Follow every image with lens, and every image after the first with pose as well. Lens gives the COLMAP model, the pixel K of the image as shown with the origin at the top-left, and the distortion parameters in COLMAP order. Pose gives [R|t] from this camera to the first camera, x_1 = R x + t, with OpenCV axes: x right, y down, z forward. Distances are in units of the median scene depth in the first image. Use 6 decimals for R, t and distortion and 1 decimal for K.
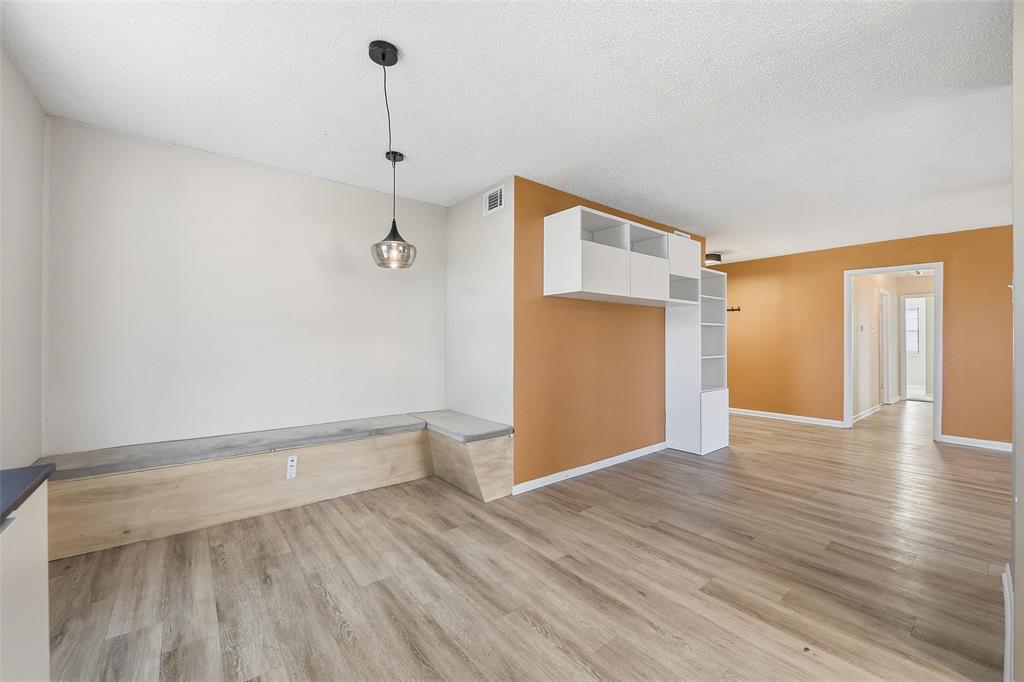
lens RADIAL K [[409.0, 0, 517.1], [0, 409.0, 341.2], [0, 0, 1]] dist [-0.007991, 0.000151]
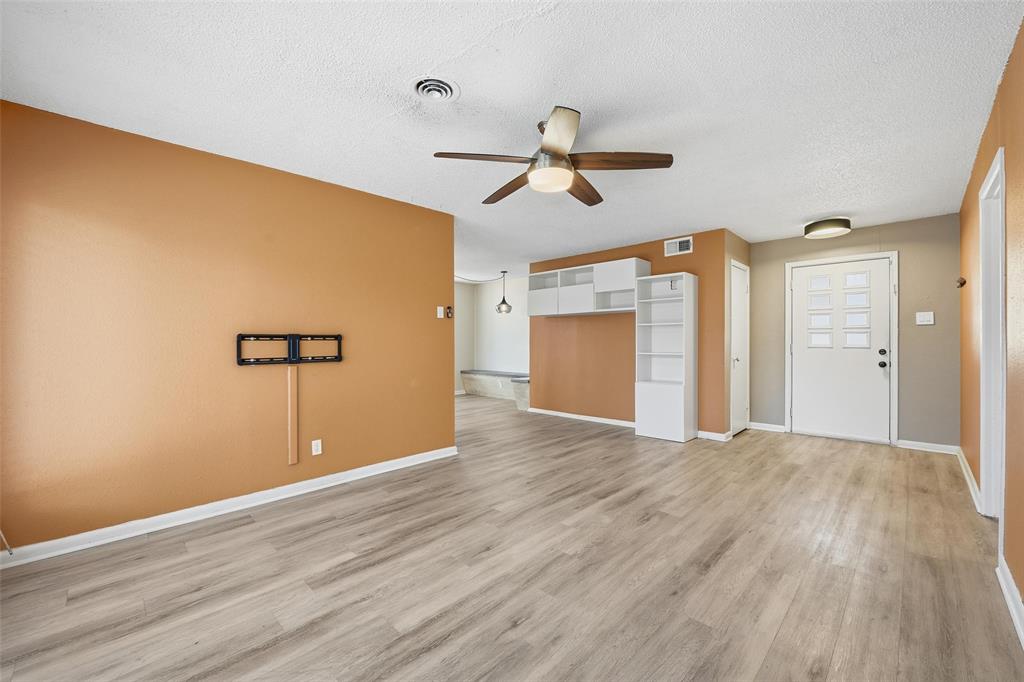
lens RADIAL K [[409.0, 0, 517.1], [0, 409.0, 341.2], [0, 0, 1]] dist [-0.007991, 0.000151]
pose [[0.120703, -0.004237, -0.992680, 2.651541], [0.000708, 0.999991, -0.004182, 0.014610], [0.992688, -0.000198, 0.120704, 0.836658]]
